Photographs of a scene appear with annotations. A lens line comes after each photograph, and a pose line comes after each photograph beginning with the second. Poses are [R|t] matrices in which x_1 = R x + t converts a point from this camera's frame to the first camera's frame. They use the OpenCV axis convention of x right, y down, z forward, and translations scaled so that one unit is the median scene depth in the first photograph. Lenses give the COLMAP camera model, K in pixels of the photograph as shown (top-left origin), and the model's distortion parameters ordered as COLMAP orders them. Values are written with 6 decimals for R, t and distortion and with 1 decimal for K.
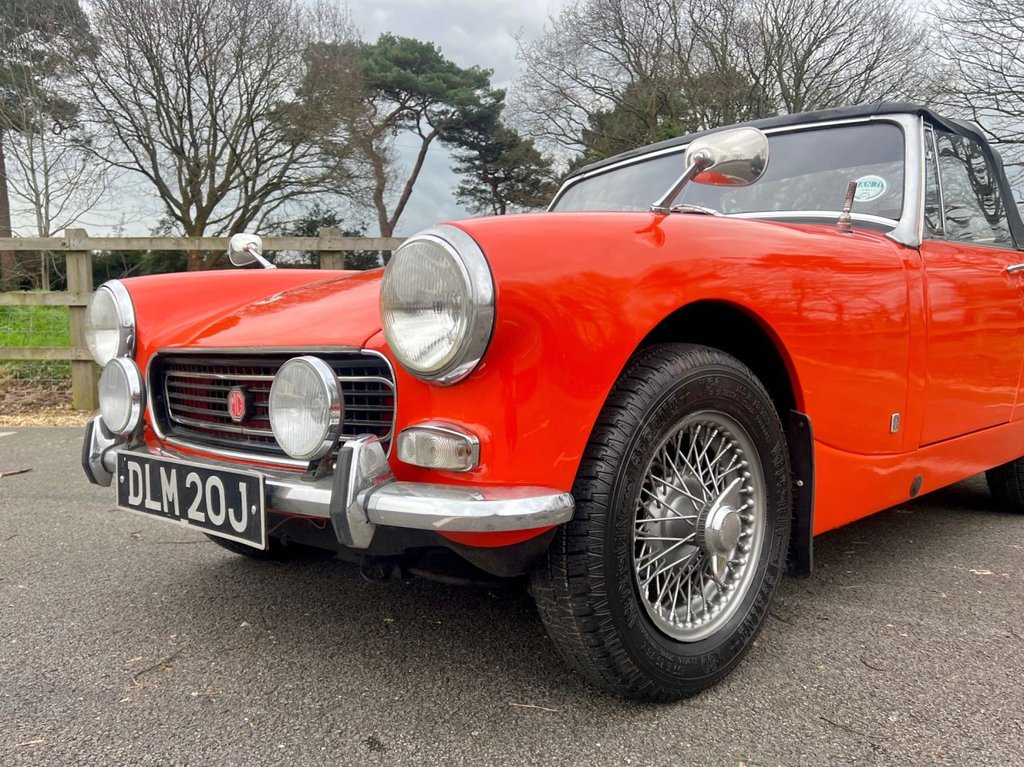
lens RADIAL K [[864.2, 0, 458.7], [0, 864.2, 396.8], [0, 0, 1]] dist [0.057120, -0.061385]
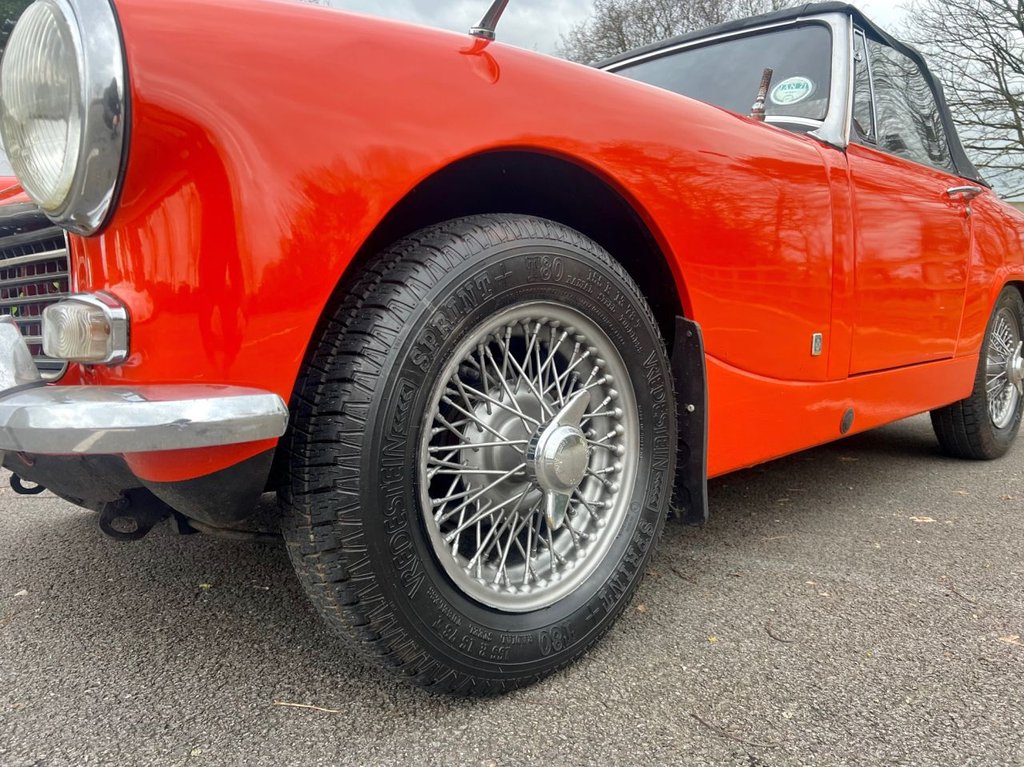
lens RADIAL K [[765.5, 0, 514.2], [0, 765.5, 357.6], [0, 0, 1]] dist [0.059748, -0.067188]
pose [[0.999399, -0.002428, 0.034567, 0.173341], [0.003201, 0.999745, -0.022338, 0.057959], [-0.034504, 0.022435, 0.999153, 0.248317]]
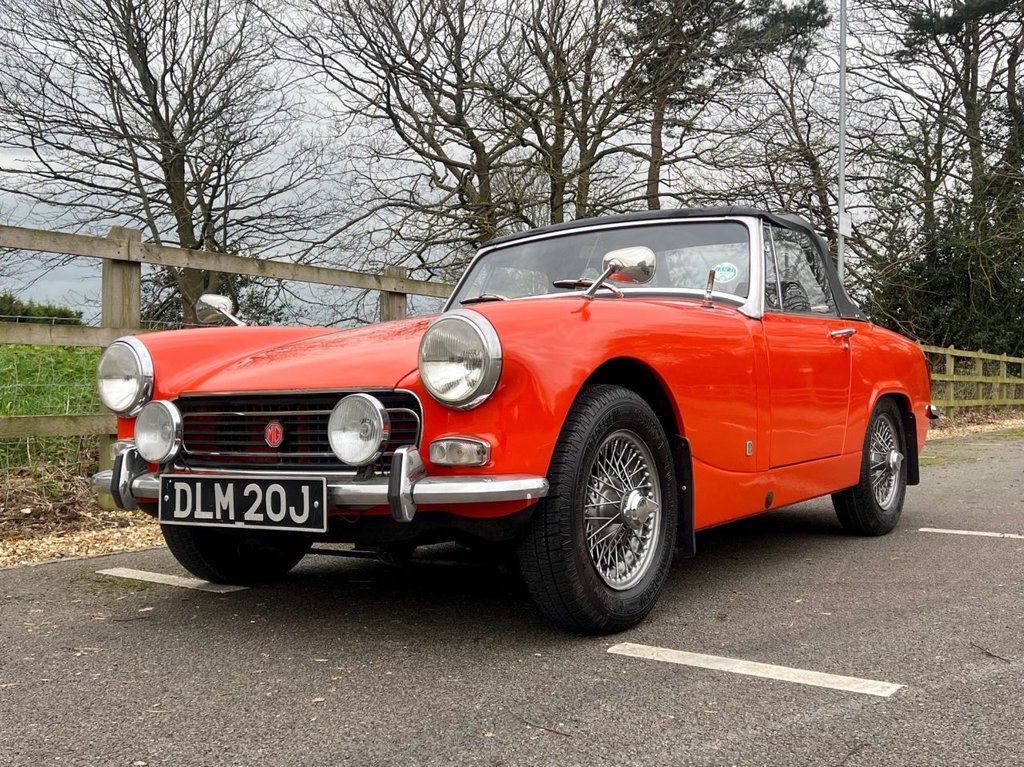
lens RADIAL K [[1075.8, 0, 508.8], [0, 1075.8, 364.3], [0, 0, 1]] dist [0.117196, -0.279657]
pose [[0.976646, 0.004913, 0.214801, -0.215627], [0.016850, 0.994908, -0.099366, 0.059050], [-0.214195, 0.100665, 0.971590, -0.542639]]
